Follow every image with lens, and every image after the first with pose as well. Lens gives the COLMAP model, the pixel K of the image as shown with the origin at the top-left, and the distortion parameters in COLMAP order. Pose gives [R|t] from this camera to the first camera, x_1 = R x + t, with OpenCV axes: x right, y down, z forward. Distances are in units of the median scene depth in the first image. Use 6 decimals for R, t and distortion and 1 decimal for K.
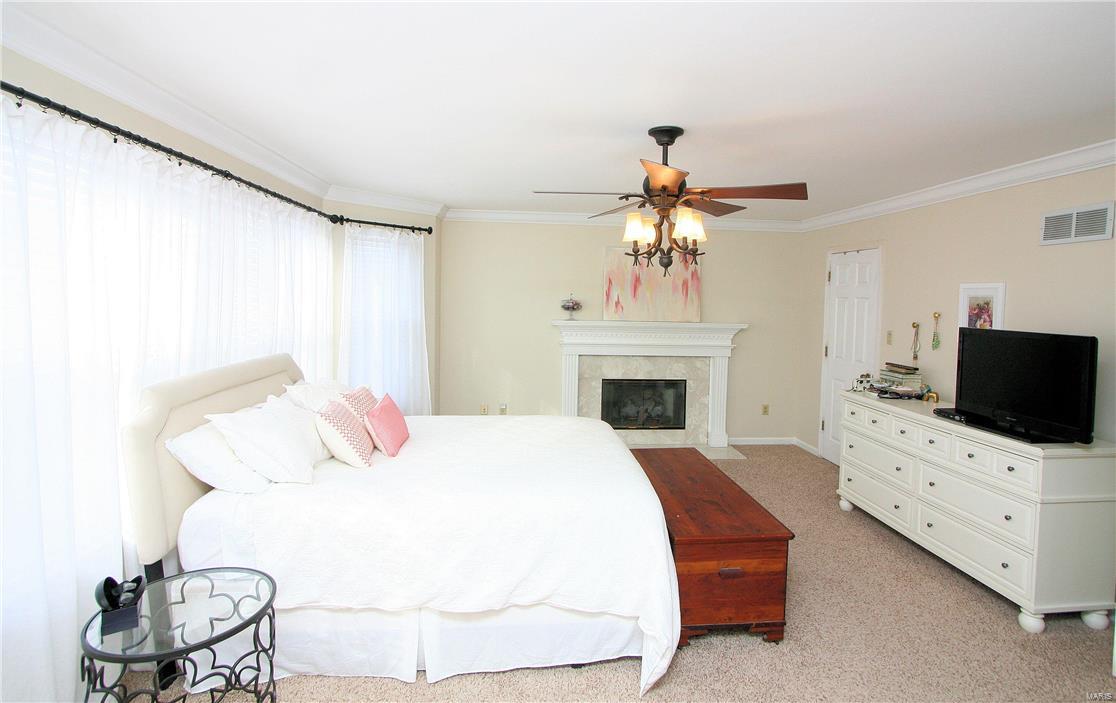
lens RADIAL K [[545.7, 0, 556.7], [0, 545.7, 354.1], [0, 0, 1]] dist [-0.004681, -0.000514]
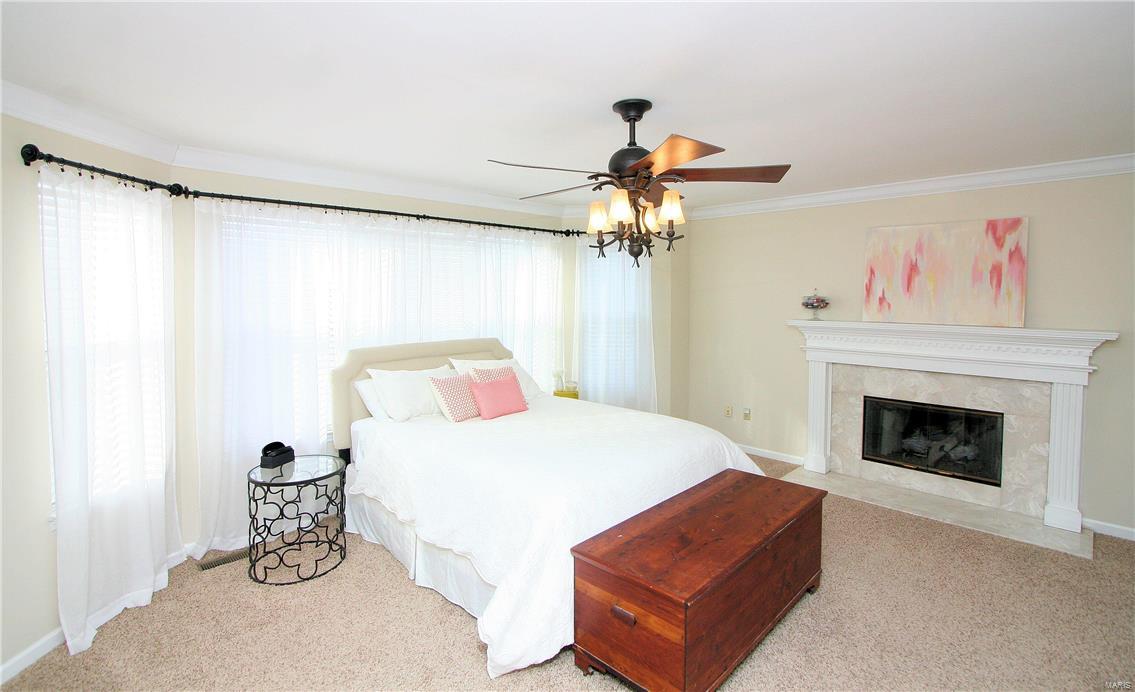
lens RADIAL K [[527.0, 0, 565.5], [0, 527.0, 348.5], [0, 0, 1]] dist [-0.006930, 0.001068]
pose [[0.641044, 0.060222, -0.765137, 0.397078], [-0.067713, 0.997467, 0.021777, -0.010099], [0.764511, 0.037850, 0.643499, 0.181385]]
